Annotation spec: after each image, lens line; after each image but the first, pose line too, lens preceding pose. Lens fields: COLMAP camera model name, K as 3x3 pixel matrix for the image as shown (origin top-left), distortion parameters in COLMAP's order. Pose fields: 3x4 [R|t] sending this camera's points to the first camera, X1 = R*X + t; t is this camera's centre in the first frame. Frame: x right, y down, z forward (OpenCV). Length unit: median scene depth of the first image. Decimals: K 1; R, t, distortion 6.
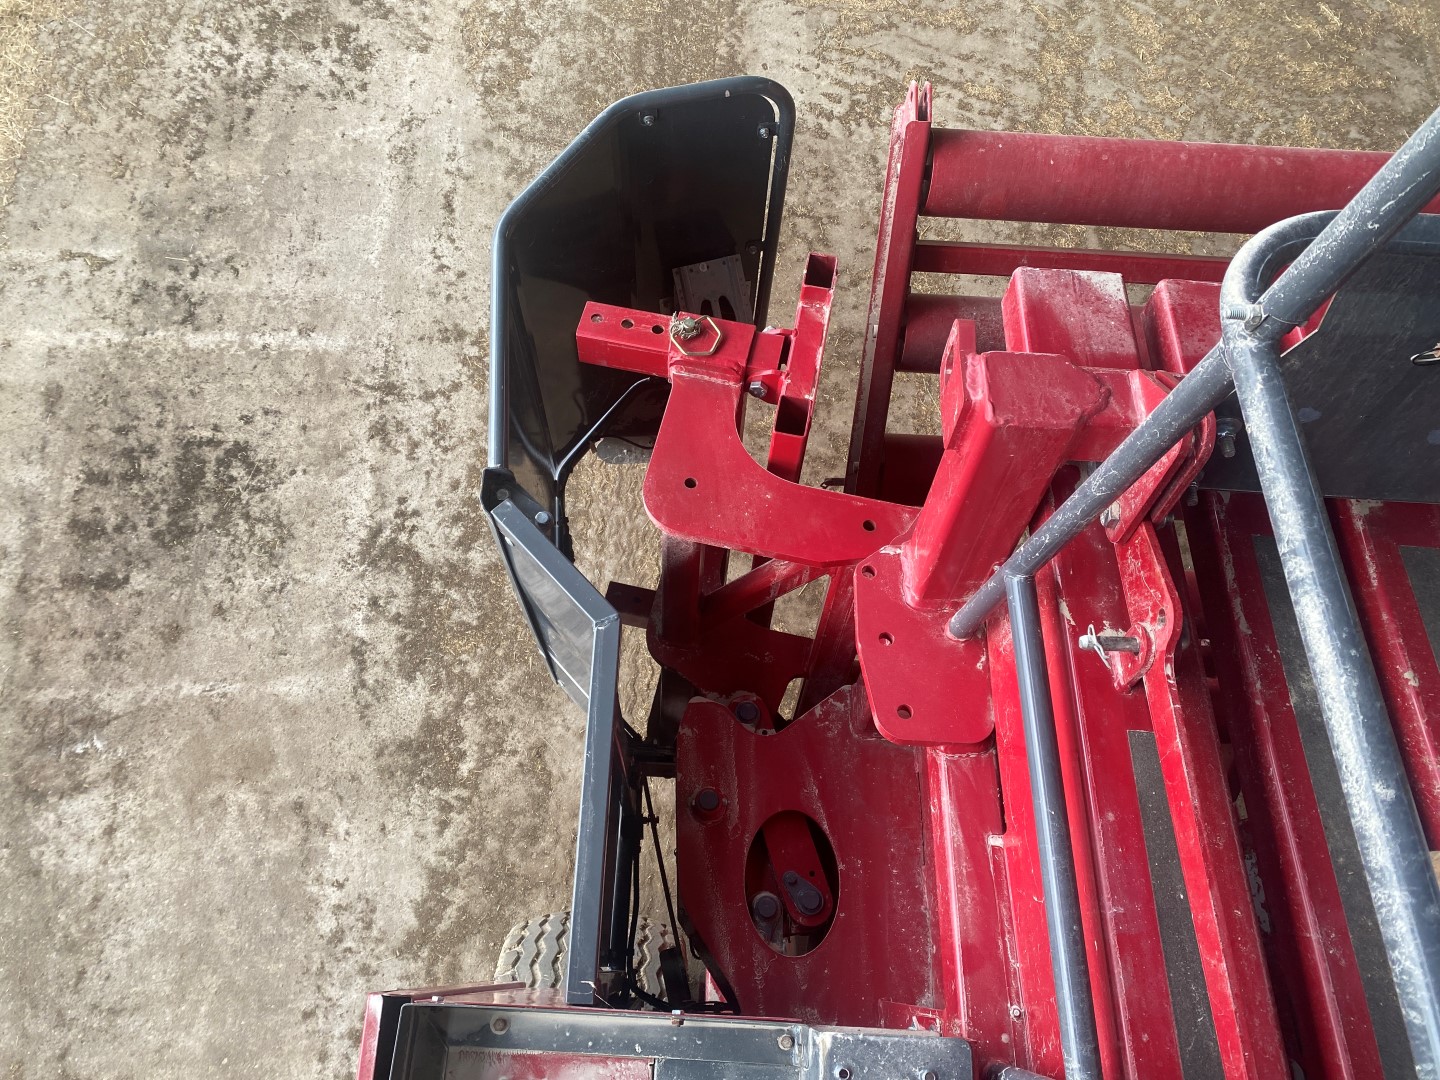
lens RADIAL K [[1097.8, 0, 723.8], [0, 1097.8, 535.4], [0, 0, 1]] dist [0.039939, -0.035605]
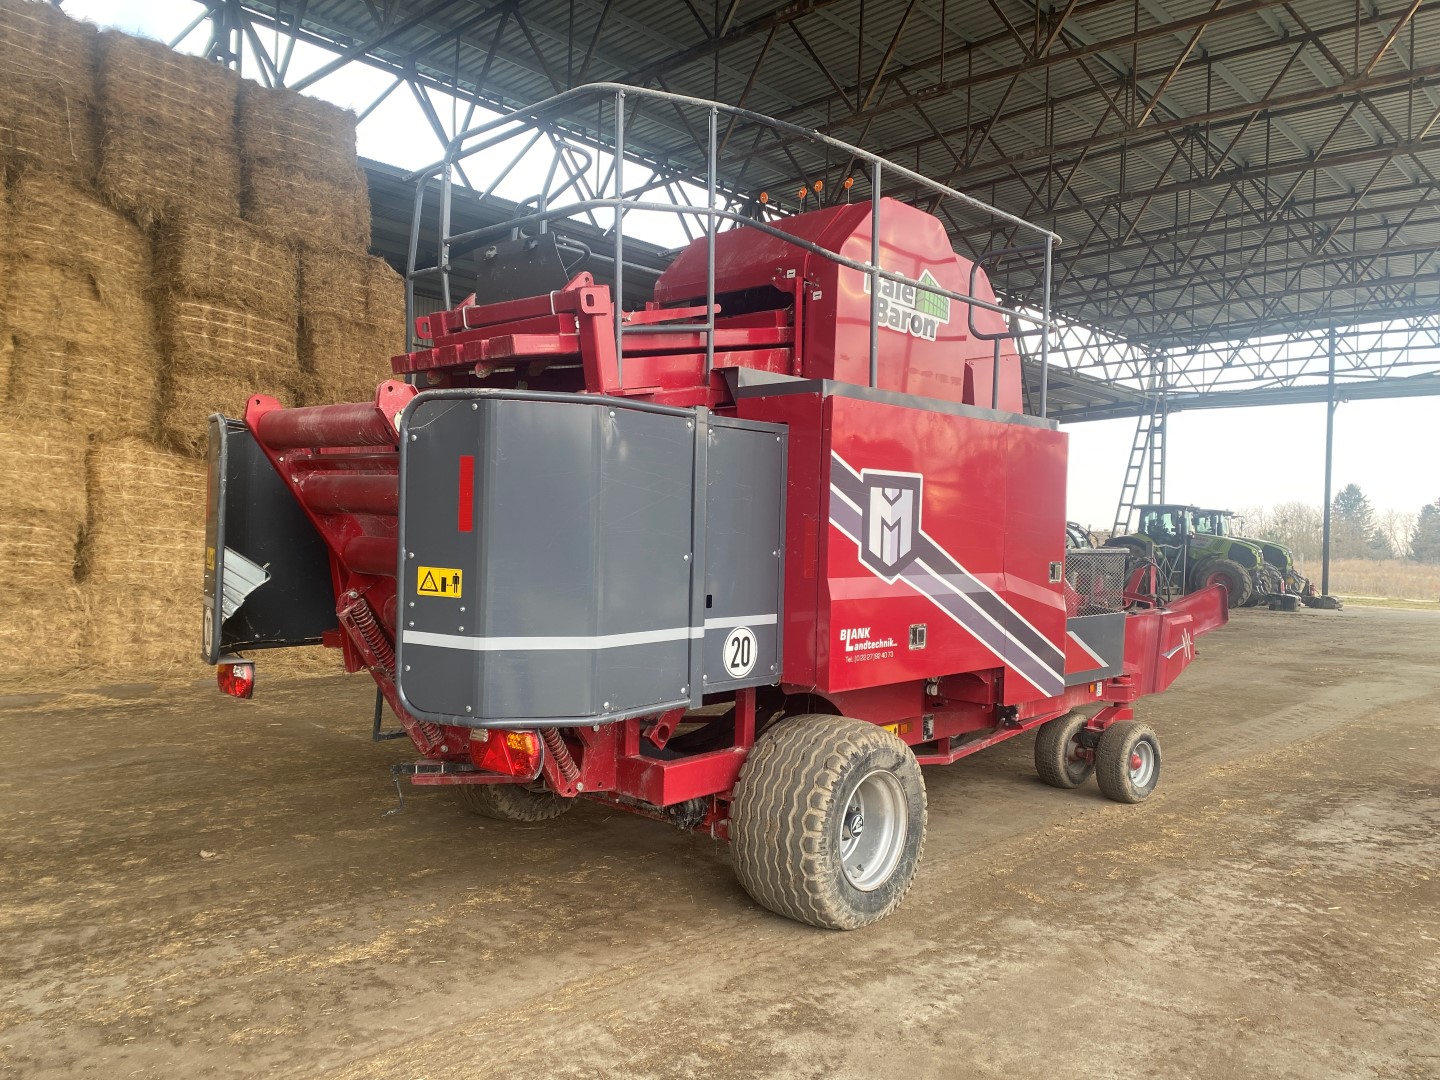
lens RADIAL K [[1097.8, 0, 731.7], [0, 1097.8, 536.4], [0, 0, 1]] dist [0.039939, -0.035605]
pose [[-0.765909, -0.067532, 0.639392, -0.827124], [0.578306, 0.362227, 0.730995, -0.740748], [-0.280971, 0.929640, -0.238379, 0.840225]]
